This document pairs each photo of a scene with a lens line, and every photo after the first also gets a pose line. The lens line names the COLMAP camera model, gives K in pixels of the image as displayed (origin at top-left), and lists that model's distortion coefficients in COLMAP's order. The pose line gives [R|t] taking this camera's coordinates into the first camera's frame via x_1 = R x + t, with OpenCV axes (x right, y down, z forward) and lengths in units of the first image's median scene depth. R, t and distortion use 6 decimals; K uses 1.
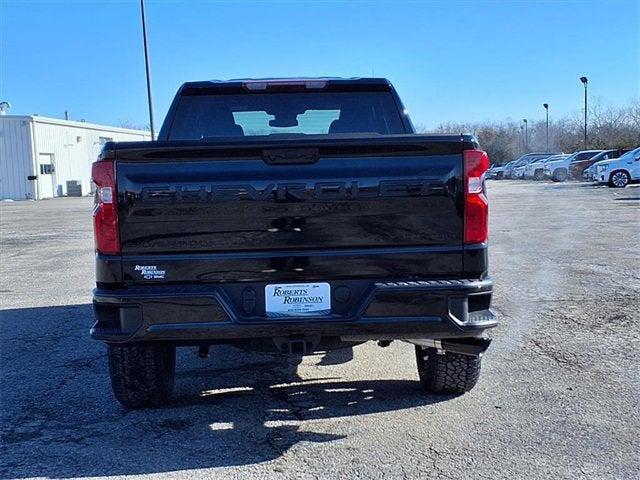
lens RADIAL K [[1039.4, 0, 319.8], [0, 1039.4, 243.3], [0, 0, 1]] dist [0.119712, 0.000000]
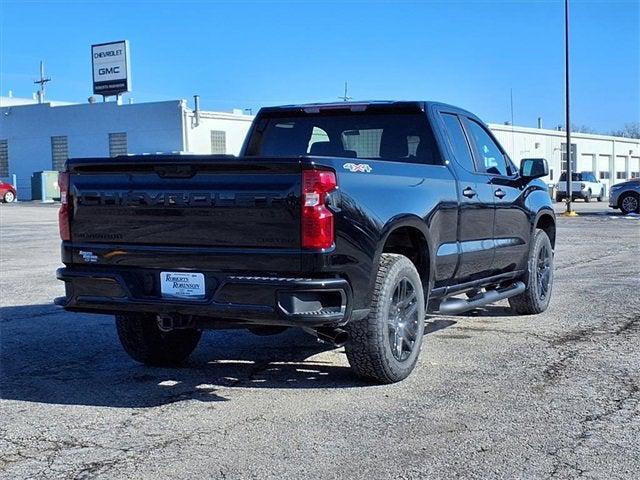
lens RADIAL K [[1039.4, 0, 320.5], [0, 1039.4, 238.7], [0, 0, 1]] dist [0.119712, 0.000000]
pose [[0.884547, 0.050995, -0.463655, 0.659688], [-0.055103, 0.998470, 0.004694, -0.016125], [0.463184, 0.021397, 0.886004, -0.040808]]
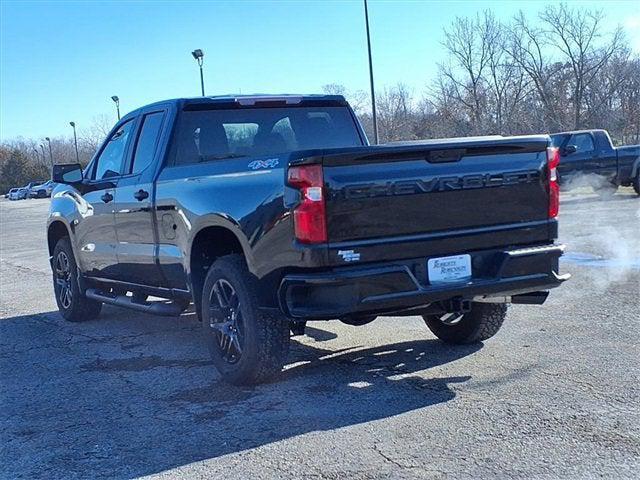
lens RADIAL K [[1039.4, 0, 319.9], [0, 1039.4, 241.6], [0, 0, 1]] dist [0.119712, 0.000000]
pose [[0.889809, -0.064434, 0.451761, -0.676480], [0.073010, 0.997330, -0.001557, 0.010228], [-0.450454, 0.034369, 0.892138, -0.051727]]
